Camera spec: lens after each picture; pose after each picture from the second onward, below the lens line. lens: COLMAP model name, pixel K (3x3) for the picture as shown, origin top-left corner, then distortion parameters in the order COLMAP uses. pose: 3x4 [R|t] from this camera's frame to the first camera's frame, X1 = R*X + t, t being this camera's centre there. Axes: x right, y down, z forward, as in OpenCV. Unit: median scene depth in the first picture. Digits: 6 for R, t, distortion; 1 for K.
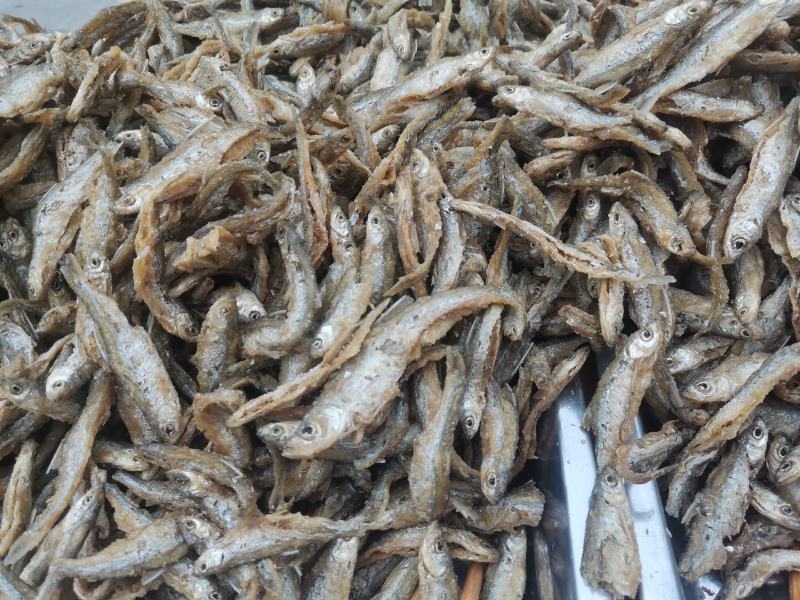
lens RADIAL K [[614.2, 0, 401.0], [0, 614.2, 300.6], [0, 0, 1]] dist [0.064296, -0.081214]
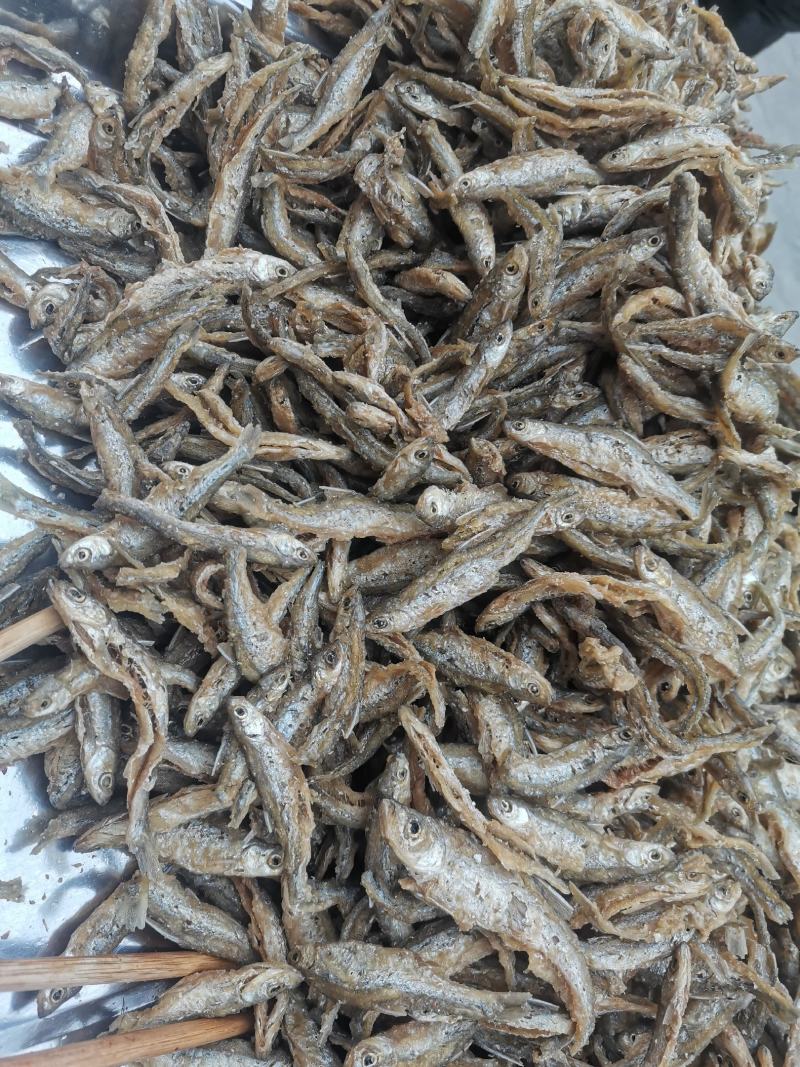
lens RADIAL K [[819.2, 0, 399.1], [0, 819.2, 532.2], [0, 0, 1]] dist [0.064296, -0.081214]
pose [[0.082219, 0.995022, -0.056314, -0.440502], [-0.996256, 0.080545, -0.031397, 0.212161], [-0.026705, 0.058685, 0.997919, -0.118531]]
